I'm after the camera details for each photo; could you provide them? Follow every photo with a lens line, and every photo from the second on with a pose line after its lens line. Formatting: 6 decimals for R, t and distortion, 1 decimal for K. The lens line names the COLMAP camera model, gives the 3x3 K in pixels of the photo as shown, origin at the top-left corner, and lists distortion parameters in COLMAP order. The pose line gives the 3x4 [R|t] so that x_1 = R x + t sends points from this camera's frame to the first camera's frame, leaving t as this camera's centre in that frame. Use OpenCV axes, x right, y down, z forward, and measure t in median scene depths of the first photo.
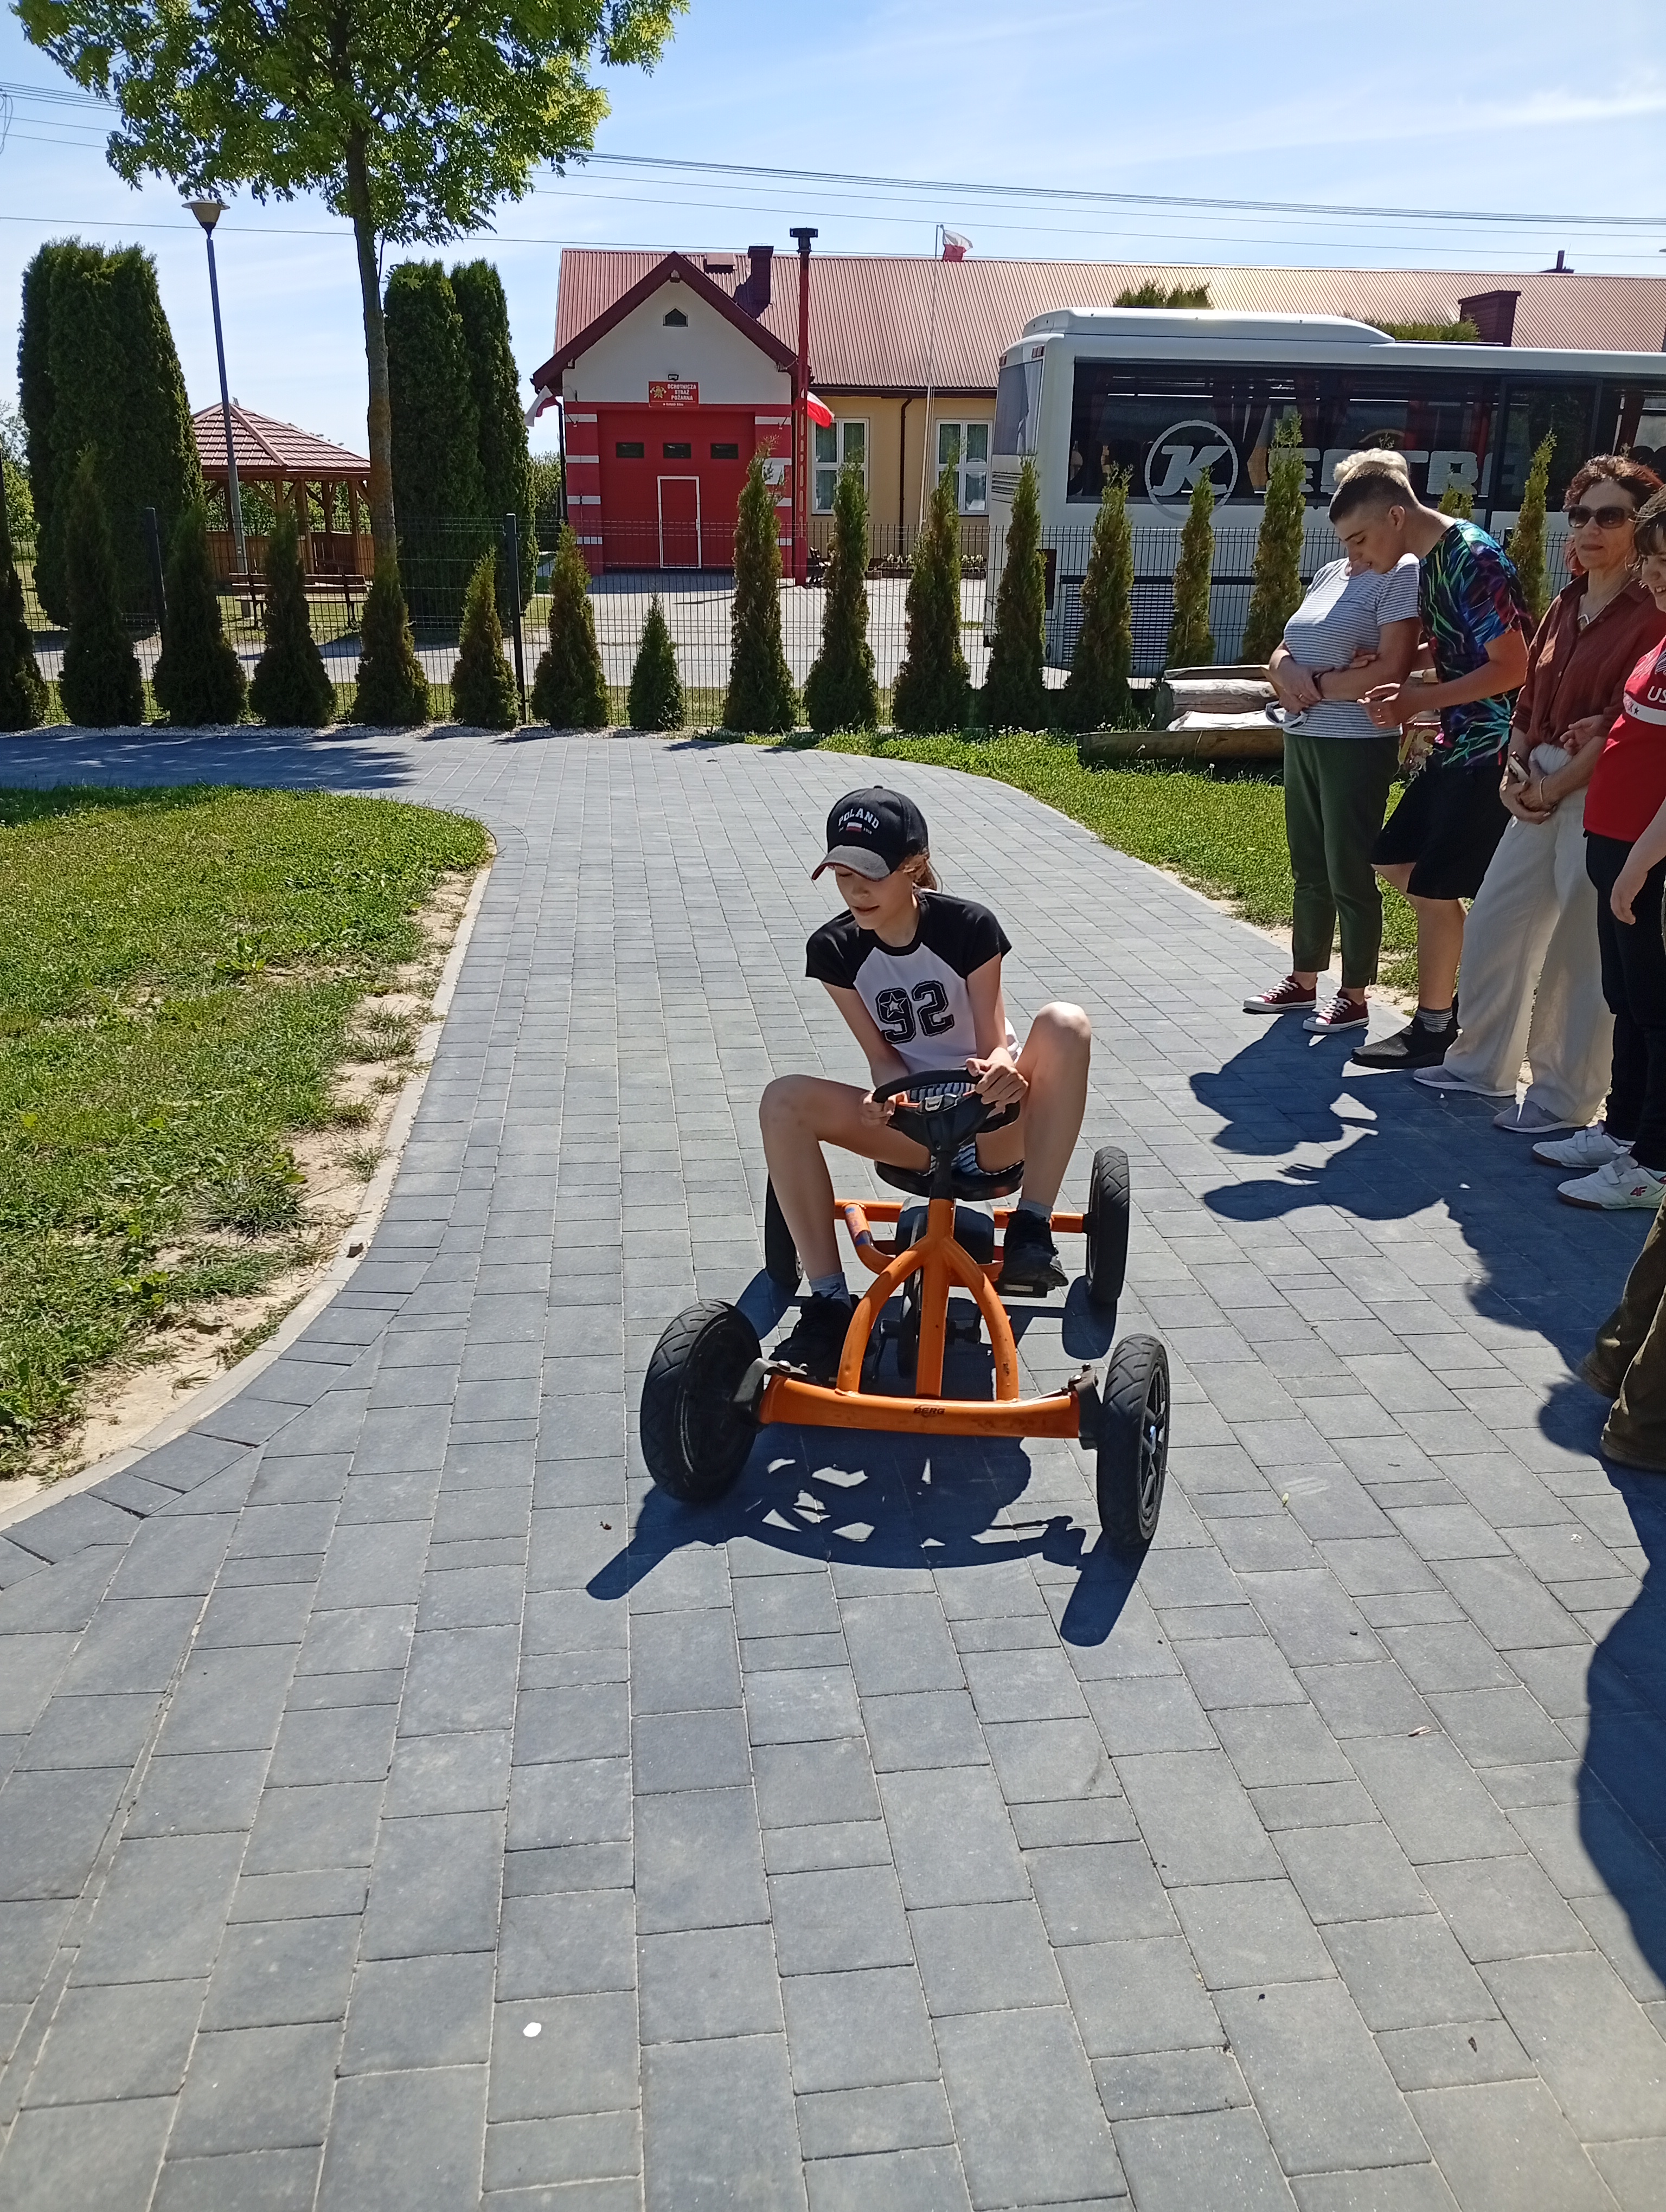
lens RADIAL K [[1764.7, 0, 833.0], [0, 1764.7, 1106.0], [0, 0, 1]] dist [0.117333, -0.198108]
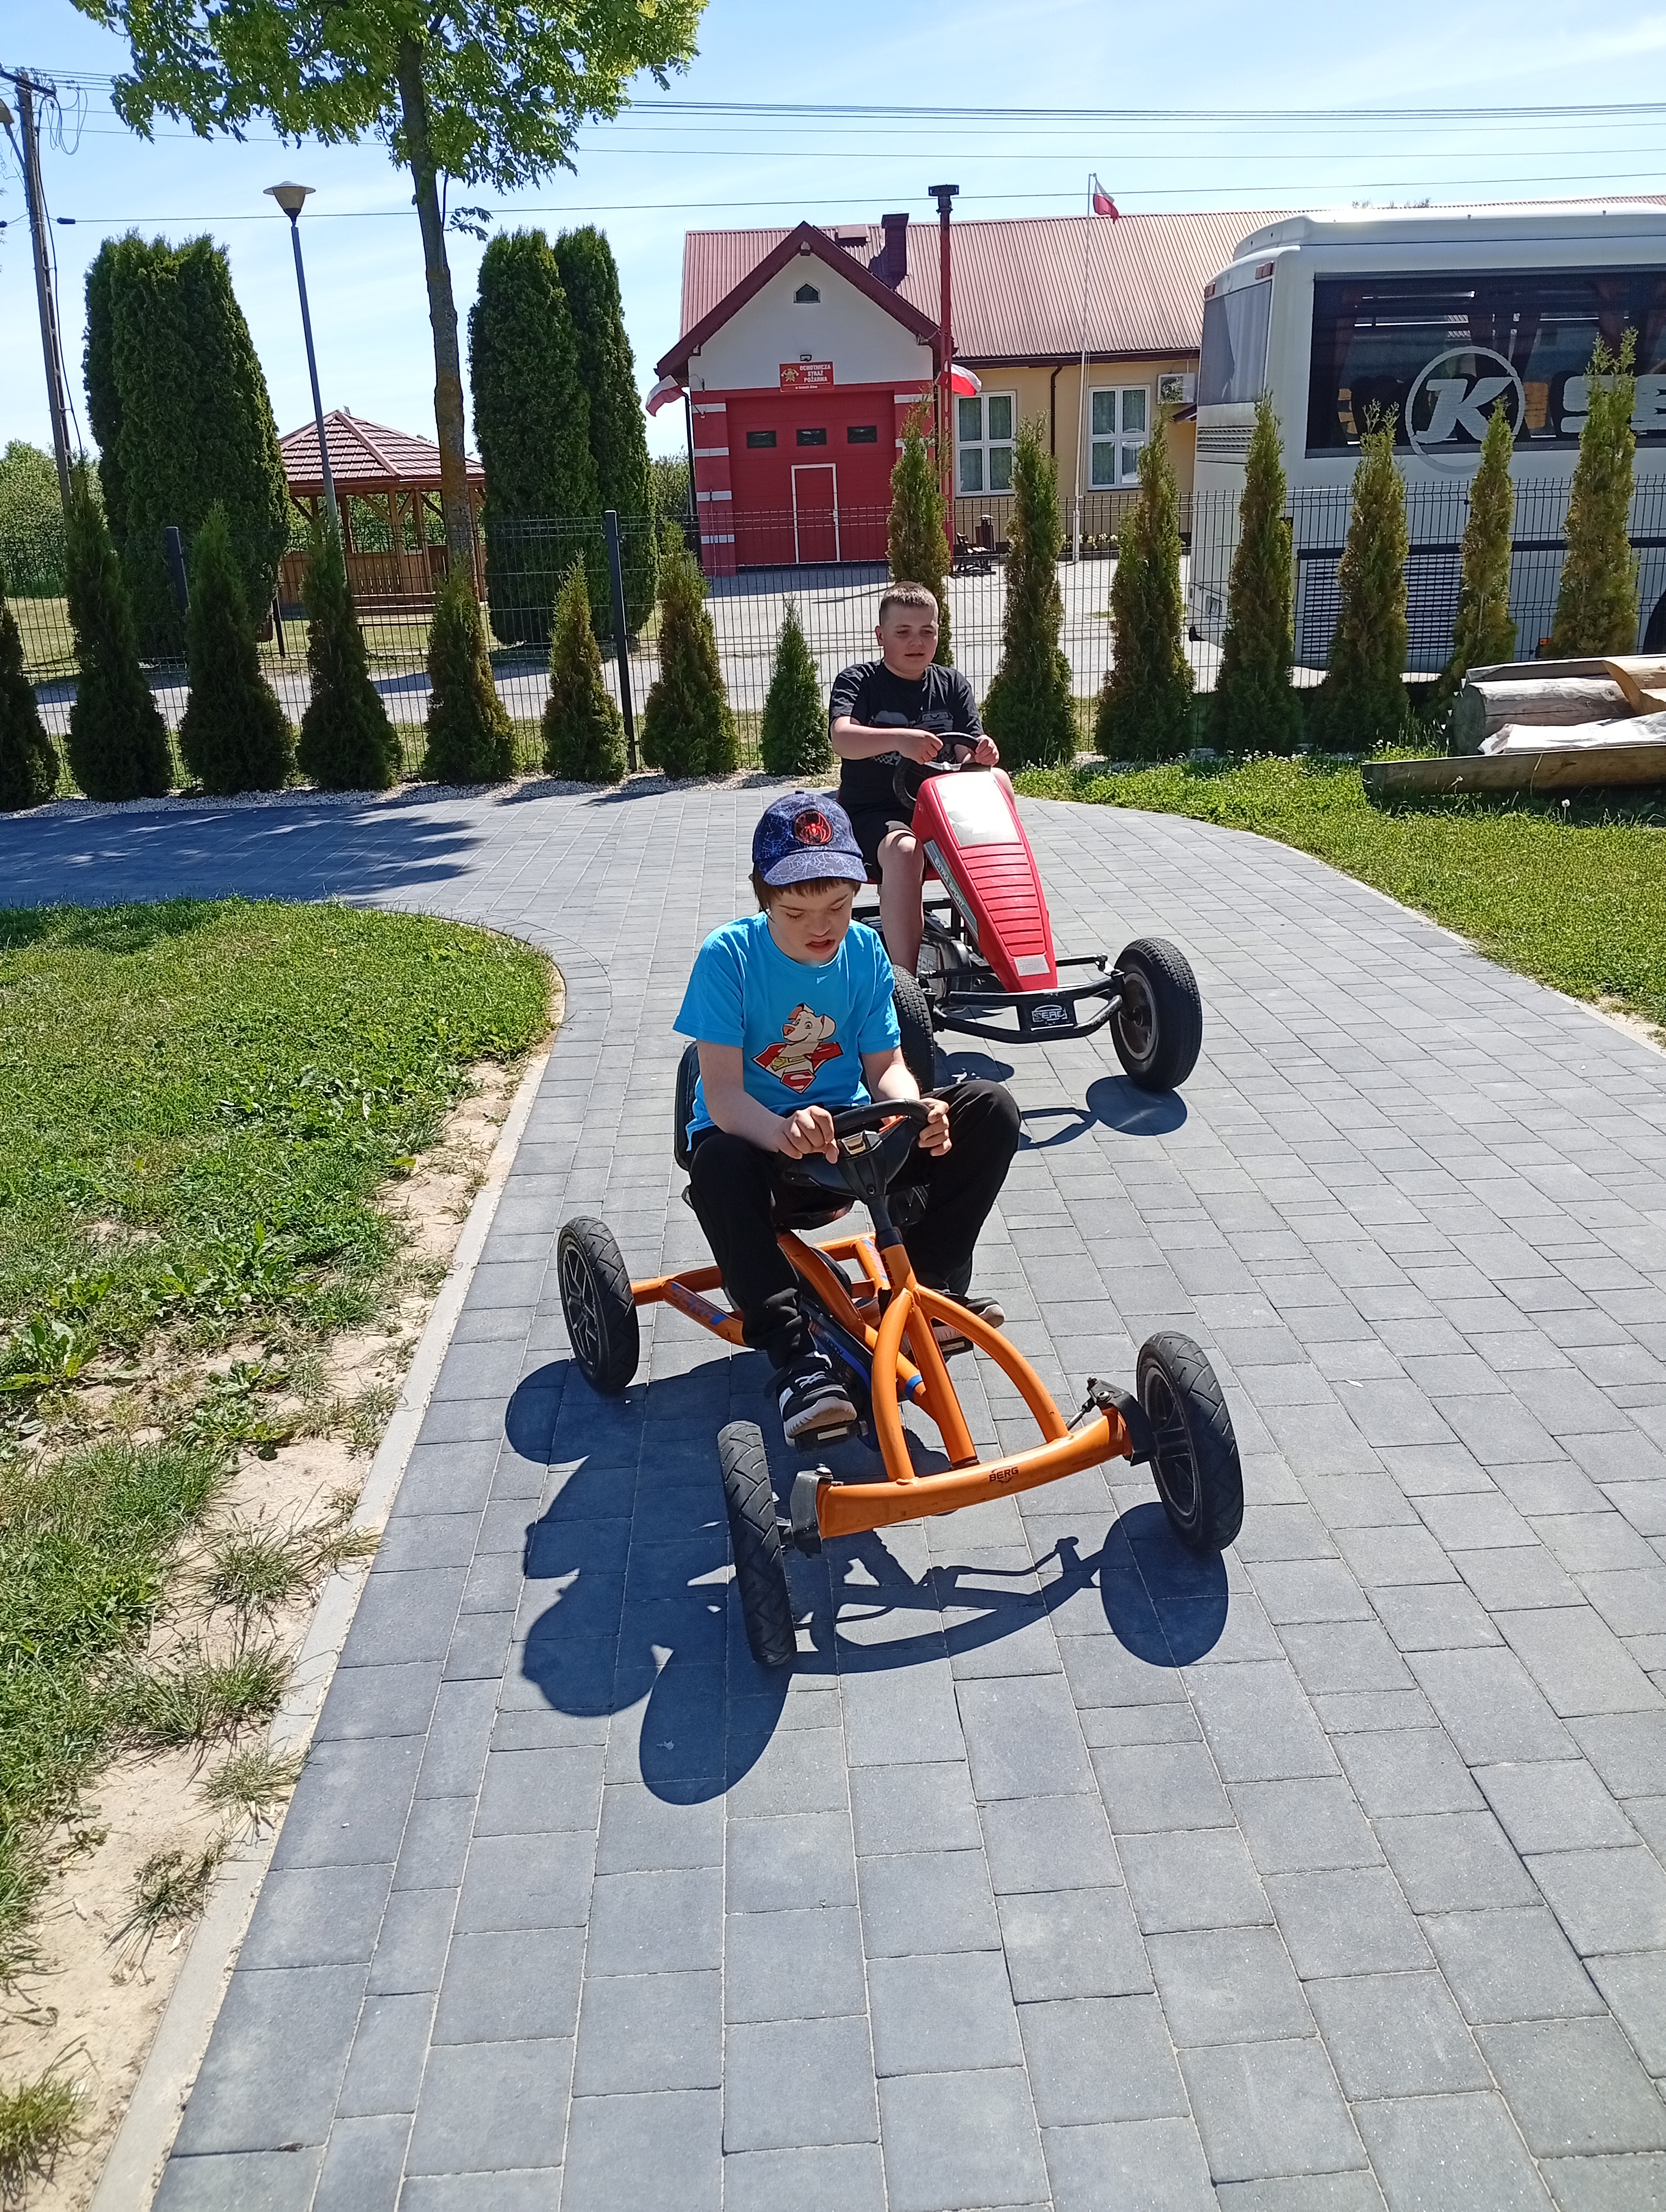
lens RADIAL K [[1691.0, 0, 833.0], [0, 1691.0, 1106.0], [0, 0, 1]] dist [0.128043, -0.248518]
pose [[0.996294, -0.023322, -0.082791, -0.023357], [0.024782, 0.999554, 0.016642, -0.073649], [0.082366, -0.018632, 0.996428, 0.234979]]
